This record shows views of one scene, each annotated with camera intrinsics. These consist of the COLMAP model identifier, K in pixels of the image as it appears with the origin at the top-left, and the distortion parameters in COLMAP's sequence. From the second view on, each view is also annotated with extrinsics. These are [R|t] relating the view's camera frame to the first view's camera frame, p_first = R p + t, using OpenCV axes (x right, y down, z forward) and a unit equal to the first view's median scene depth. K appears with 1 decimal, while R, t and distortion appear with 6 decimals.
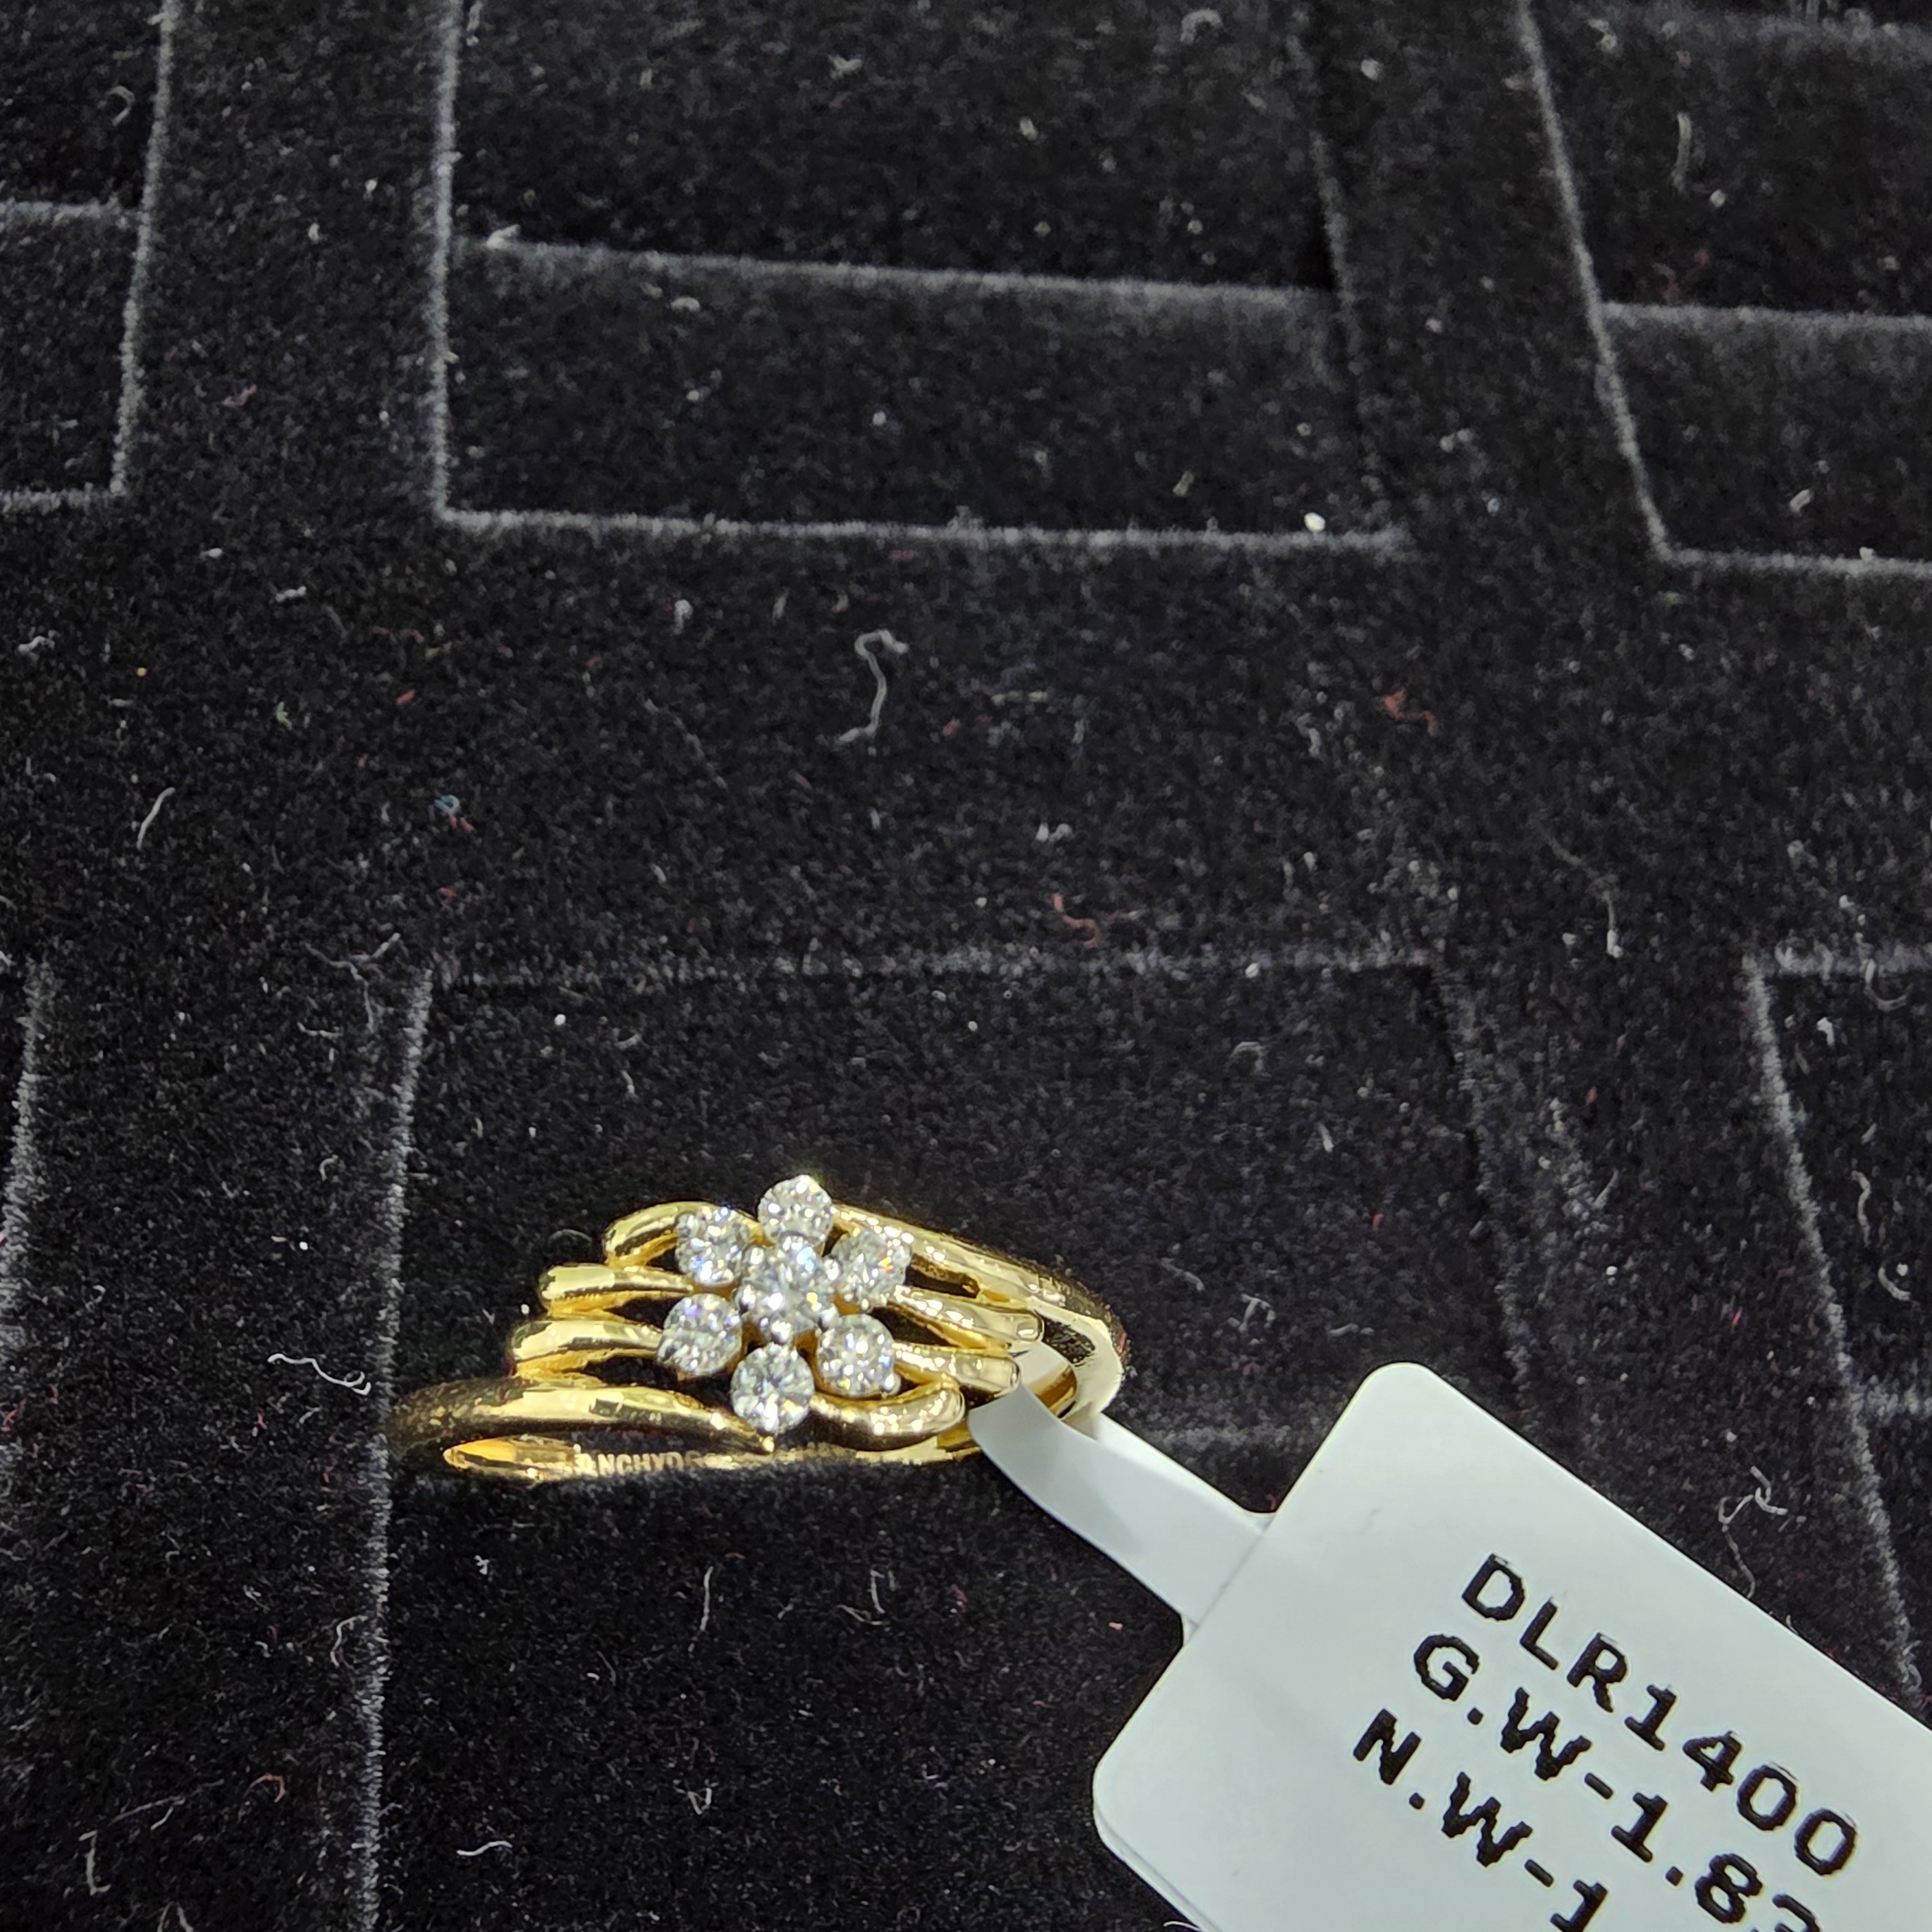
lens RADIAL K [[1822.3, 0, 954.4], [0, 1822.3, 959.2], [0, 0, 1]] dist [0.014460, 0.000000]
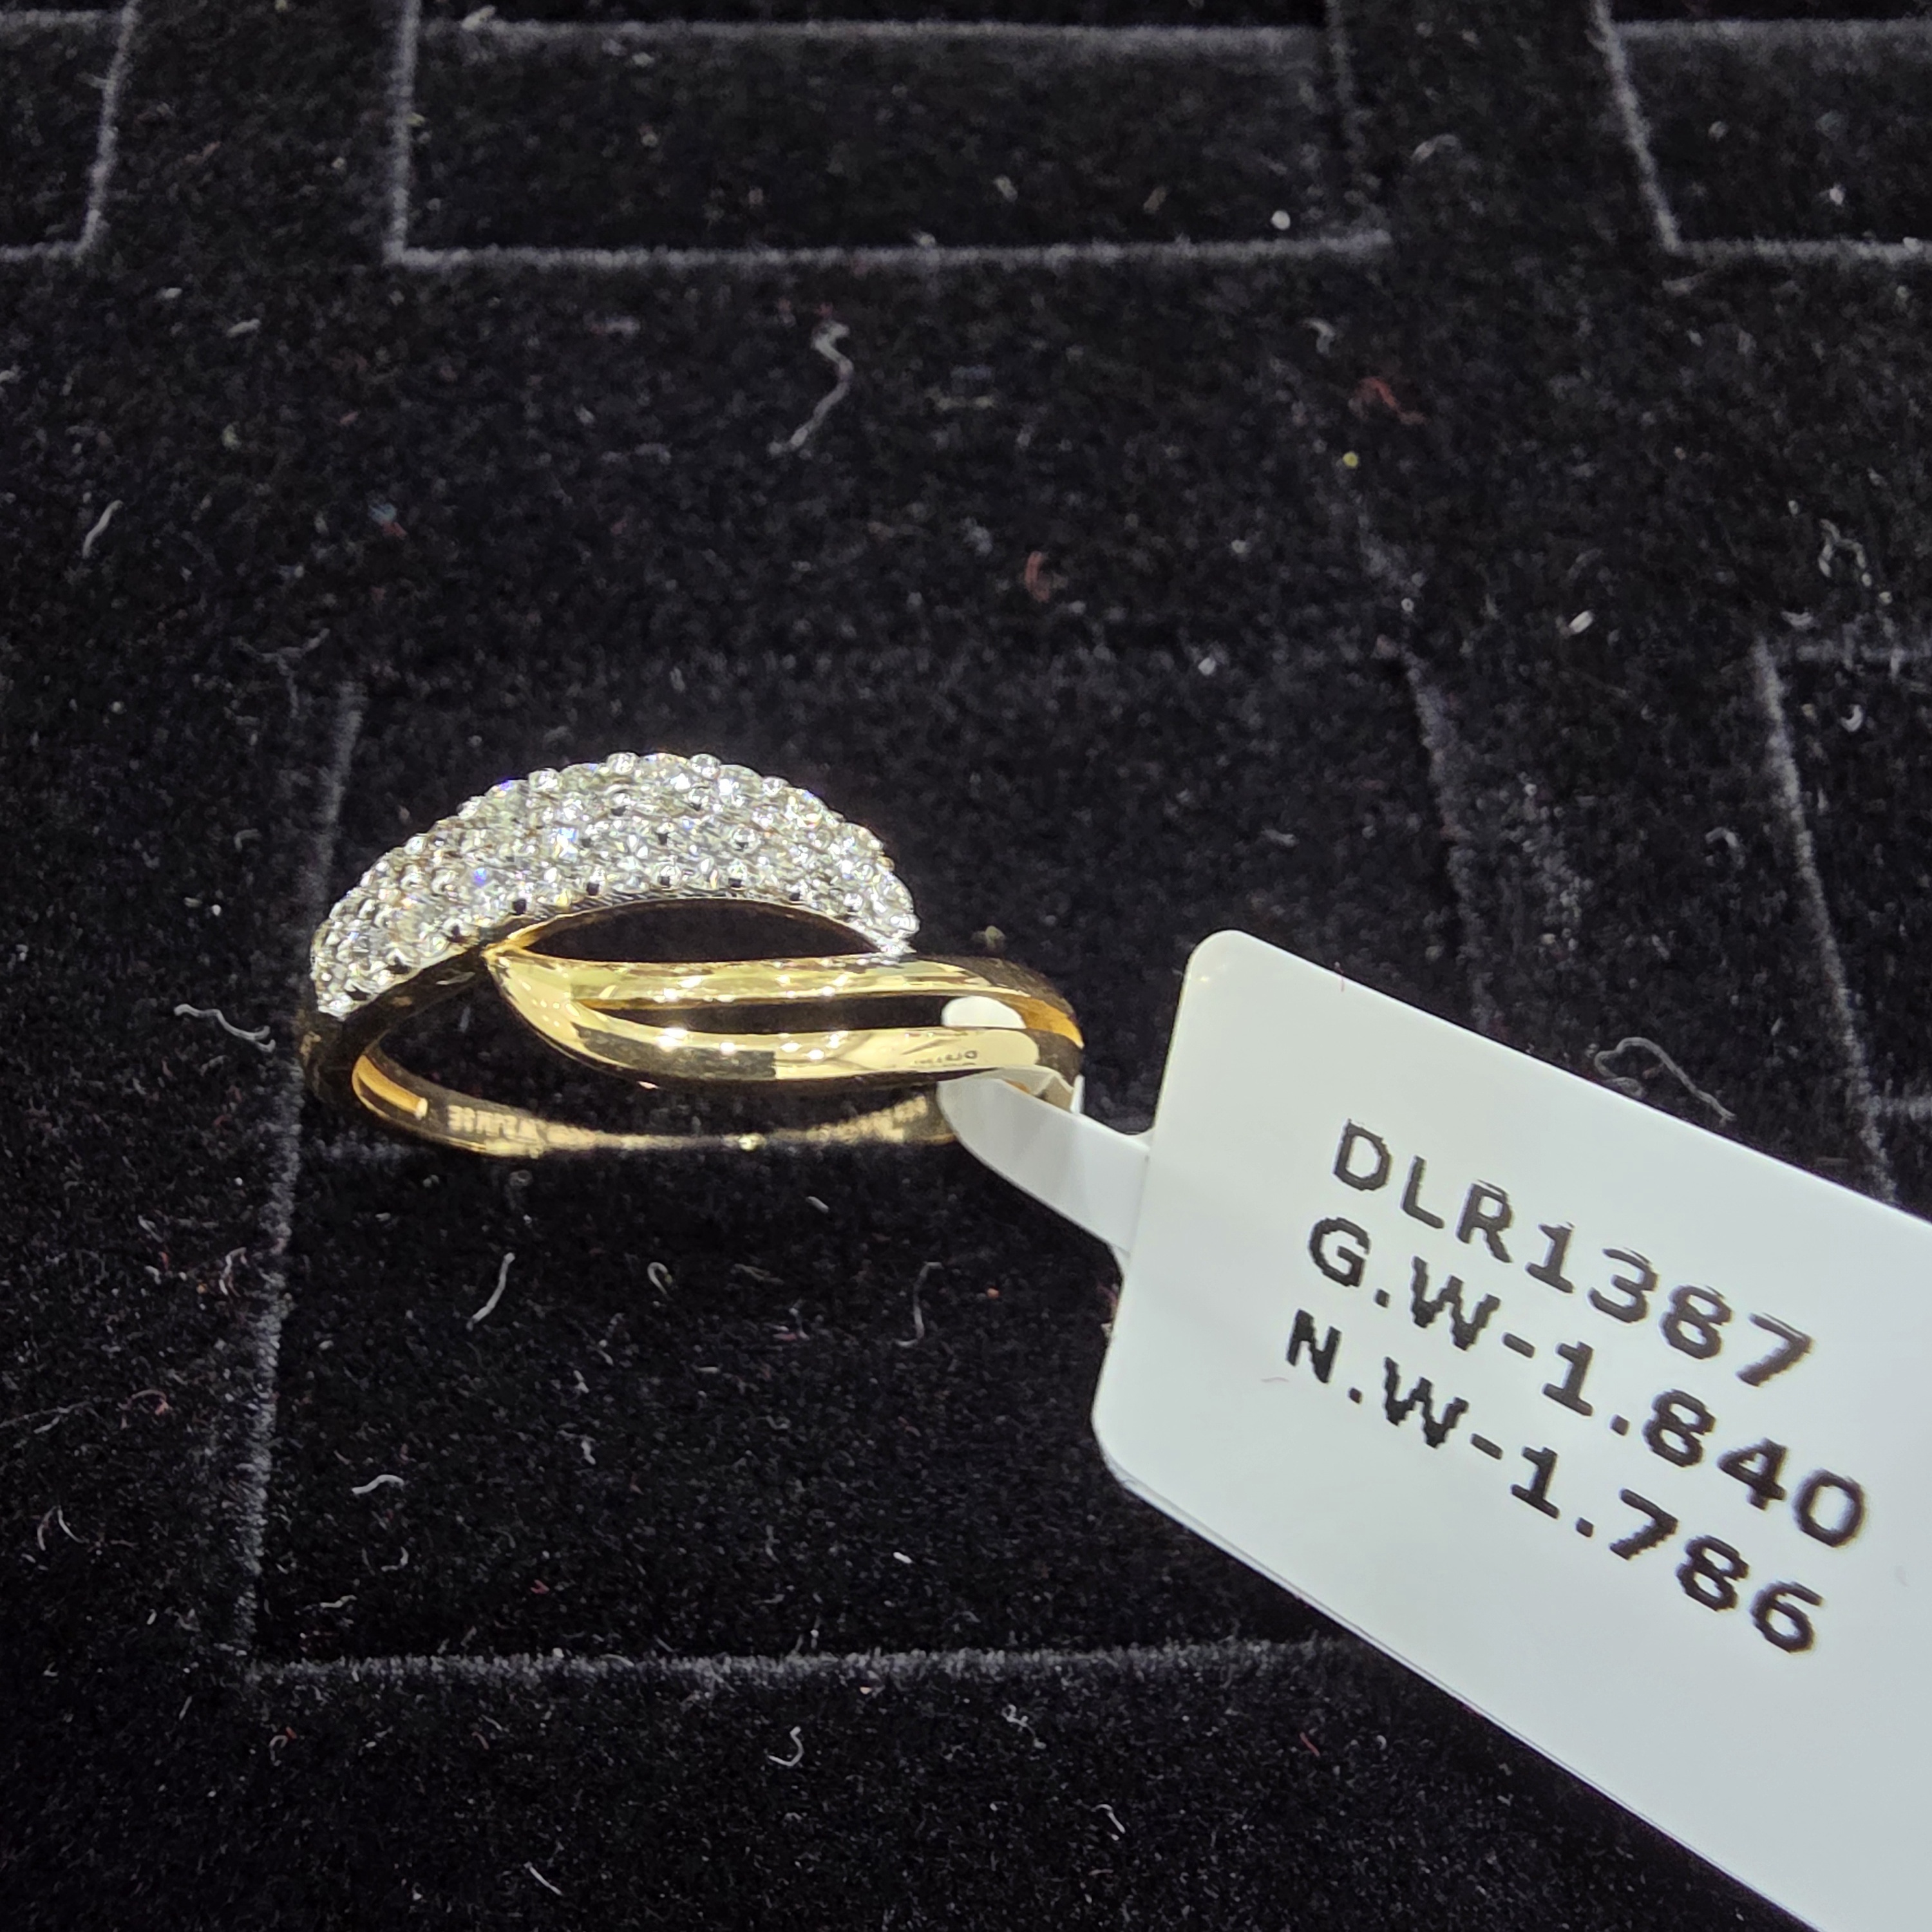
lens RADIAL K [[1822.3, 0, 959.4], [0, 1822.3, 970.4], [0, 0, 1]] dist [0.014460, 0.000000]
pose [[0.992695, -0.022472, -0.118537, 0.149144], [0.019567, 0.999480, -0.025619, 0.194717], [0.119051, 0.023113, 0.992619, 0.038298]]
